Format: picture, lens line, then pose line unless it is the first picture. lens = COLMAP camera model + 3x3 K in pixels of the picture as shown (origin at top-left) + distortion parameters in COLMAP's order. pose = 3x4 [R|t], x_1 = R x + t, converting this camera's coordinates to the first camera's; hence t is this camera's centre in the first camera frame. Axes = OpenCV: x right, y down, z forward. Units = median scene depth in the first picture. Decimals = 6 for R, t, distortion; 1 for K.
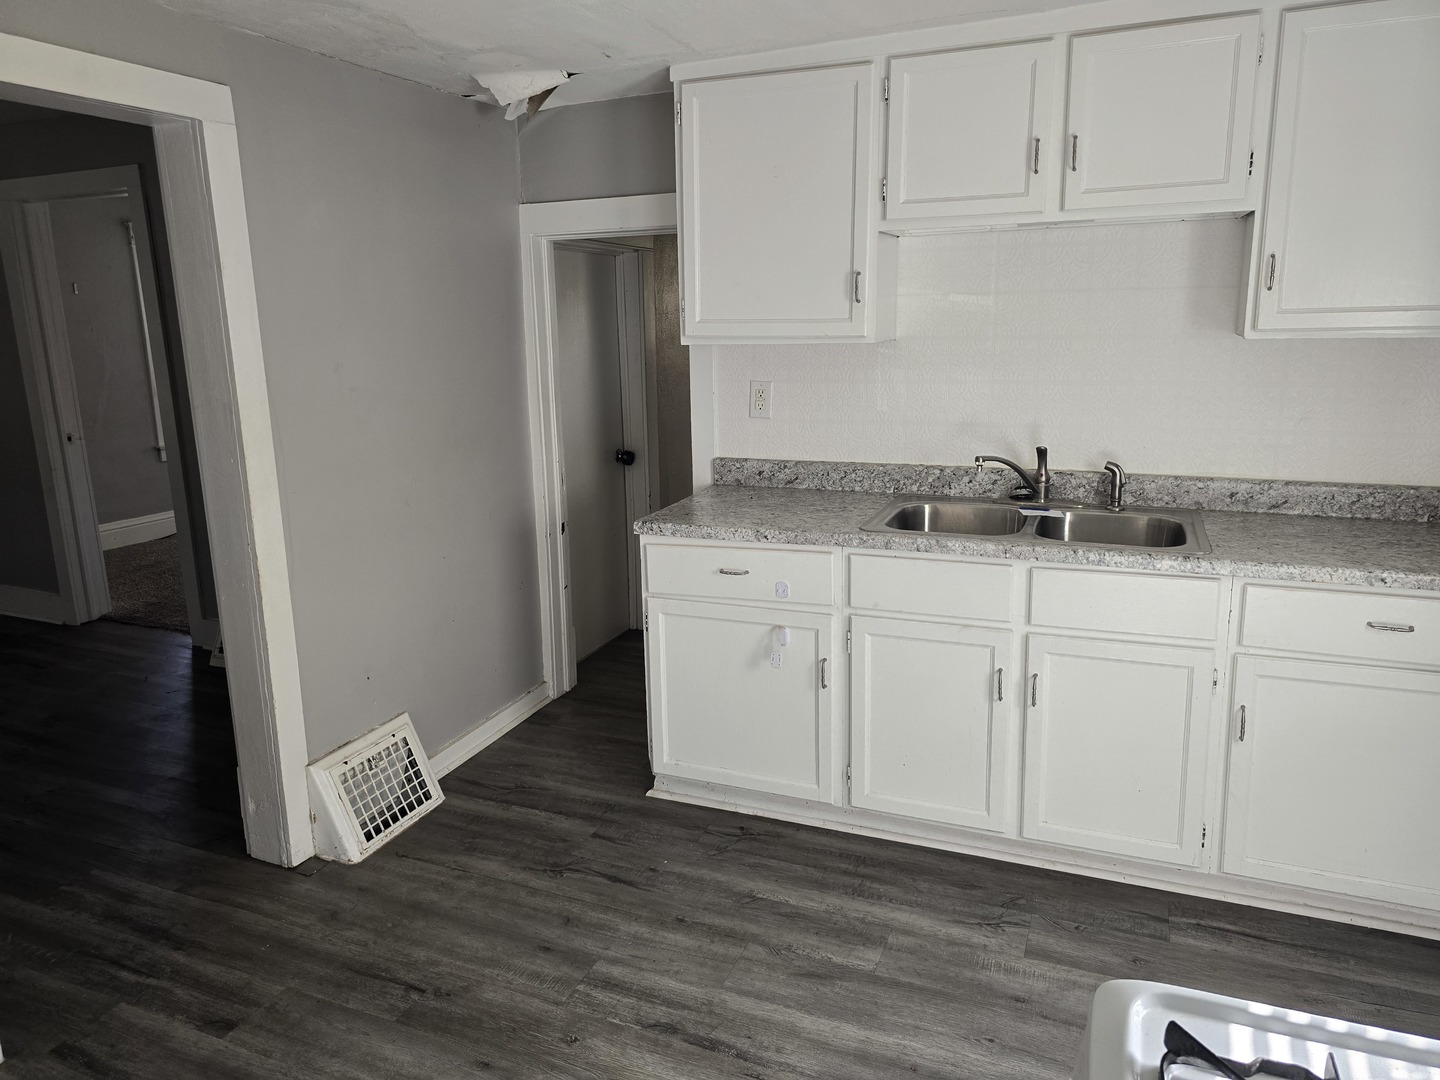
lens RADIAL K [[972.3, 0, 717.0], [0, 972.3, 528.2], [0, 0, 1]] dist [0.049676, -0.000170]
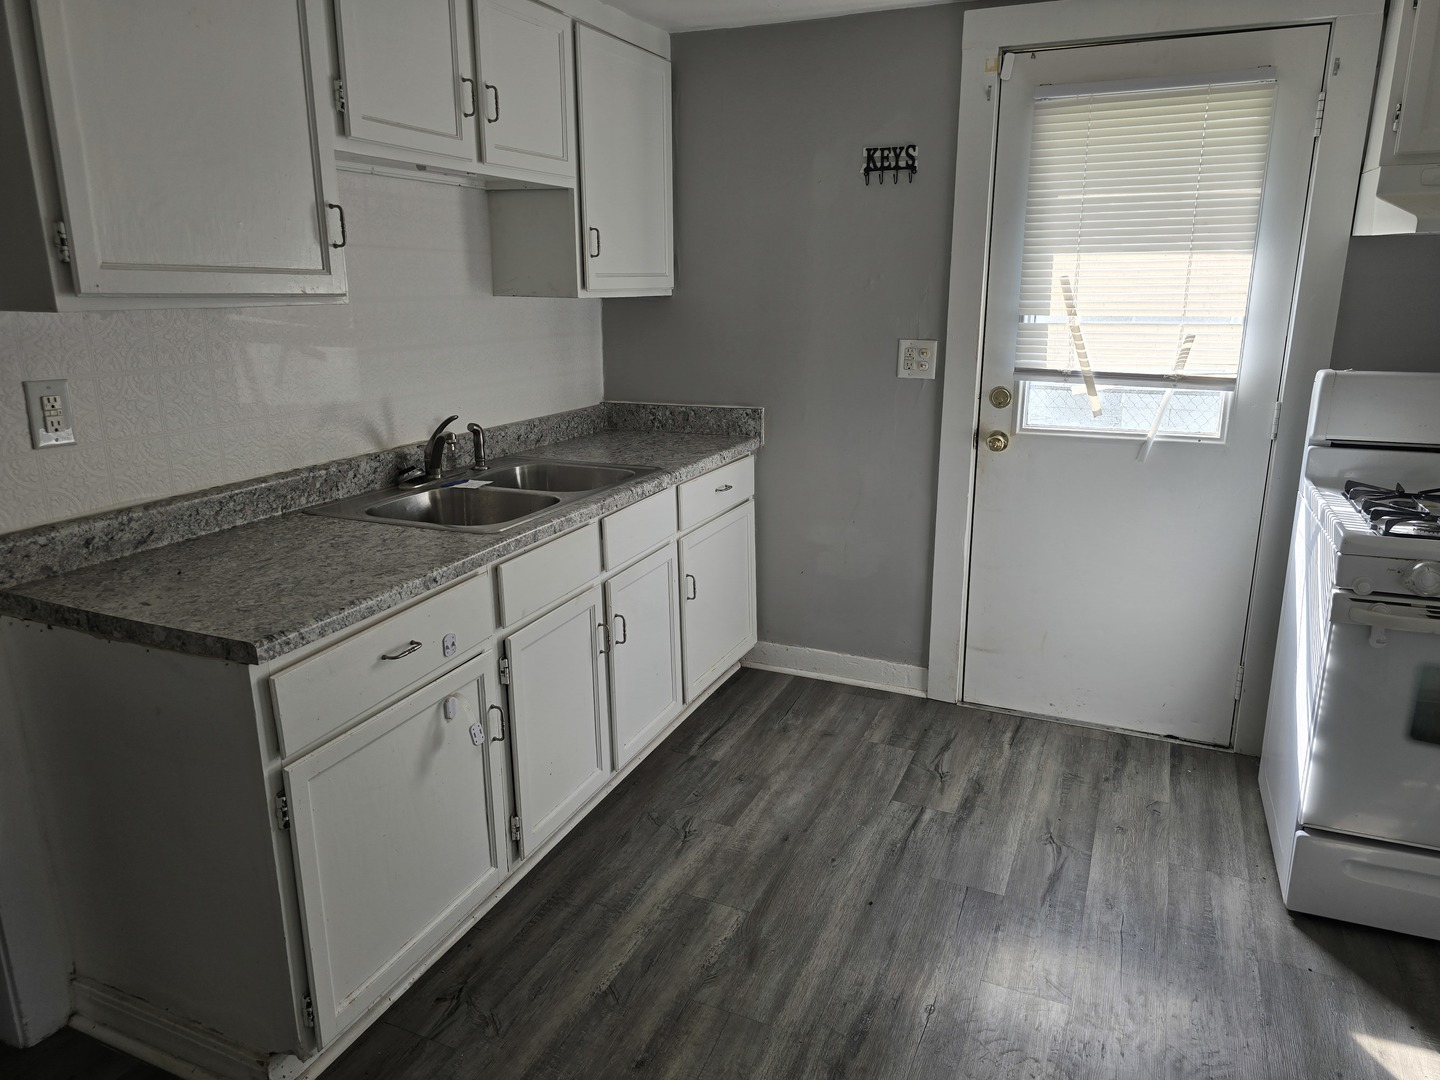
lens RADIAL K [[972.3, 0, 714.9], [0, 972.3, 544.1], [0, 0, 1]] dist [0.049676, -0.000170]
pose [[0.016743, -0.244797, 0.969430, -0.665539], [0.219153, 0.946888, 0.235320, -0.146157], [-0.975547, 0.208514, 0.069502, 0.791234]]
